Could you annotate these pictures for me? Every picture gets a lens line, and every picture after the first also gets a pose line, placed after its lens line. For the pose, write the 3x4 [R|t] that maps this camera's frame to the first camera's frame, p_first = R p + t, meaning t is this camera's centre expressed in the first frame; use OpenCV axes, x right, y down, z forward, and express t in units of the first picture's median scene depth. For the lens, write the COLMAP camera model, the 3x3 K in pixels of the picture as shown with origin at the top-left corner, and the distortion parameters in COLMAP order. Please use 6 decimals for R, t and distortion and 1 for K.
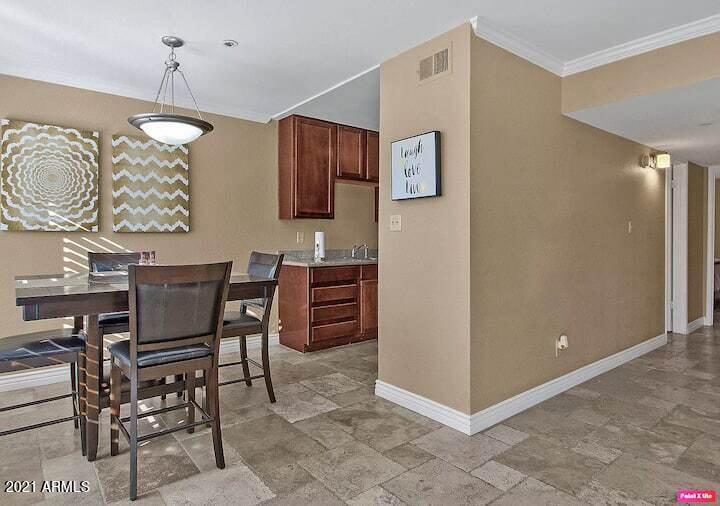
lens RADIAL K [[428.5, 0, 359.4], [0, 428.5, 242.9], [0, 0, 1]] dist [-0.001813, -0.000473]
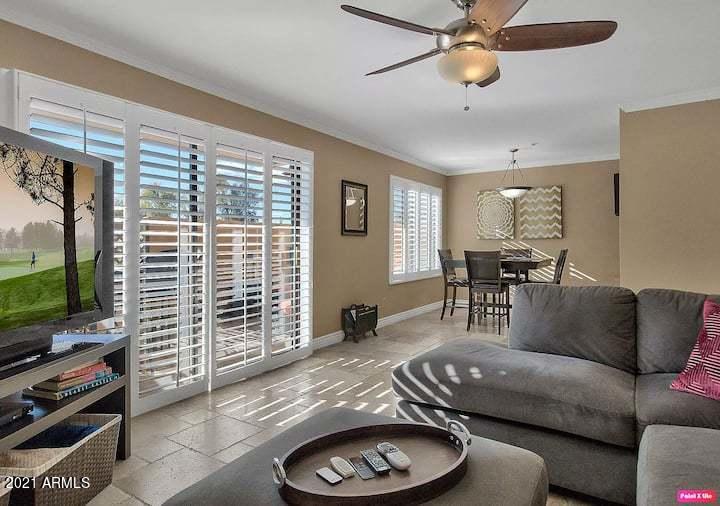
lens RADIAL K [[428.5, 0, 359.4], [0, 428.5, 242.9], [0, 0, 1]] dist [-0.001813, -0.000473]
pose [[0.312640, -0.003262, -0.949866, 1.102023], [-0.003815, 0.999982, -0.004690, 0.005522], [0.949864, 0.005090, 0.312622, -0.326068]]
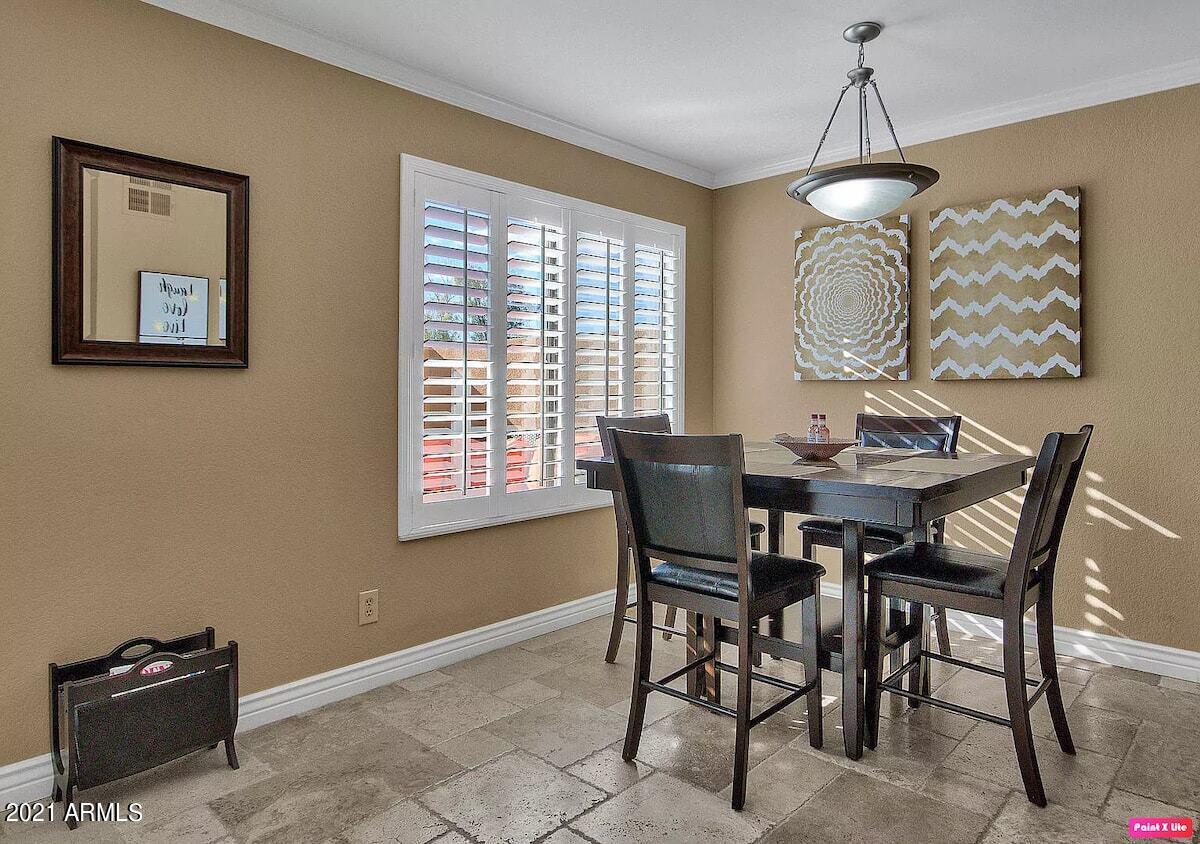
lens RADIAL K [[750.4, 0, 577.2], [0, 750.4, 400.5], [0, 0, 1]] dist [-0.007397, -0.001946]
pose [[0.120758, 0.014221, -0.992580, 0.383439], [-0.008576, 0.999875, 0.013282, -0.008232], [0.992645, 0.006909, 0.120865, 0.426087]]
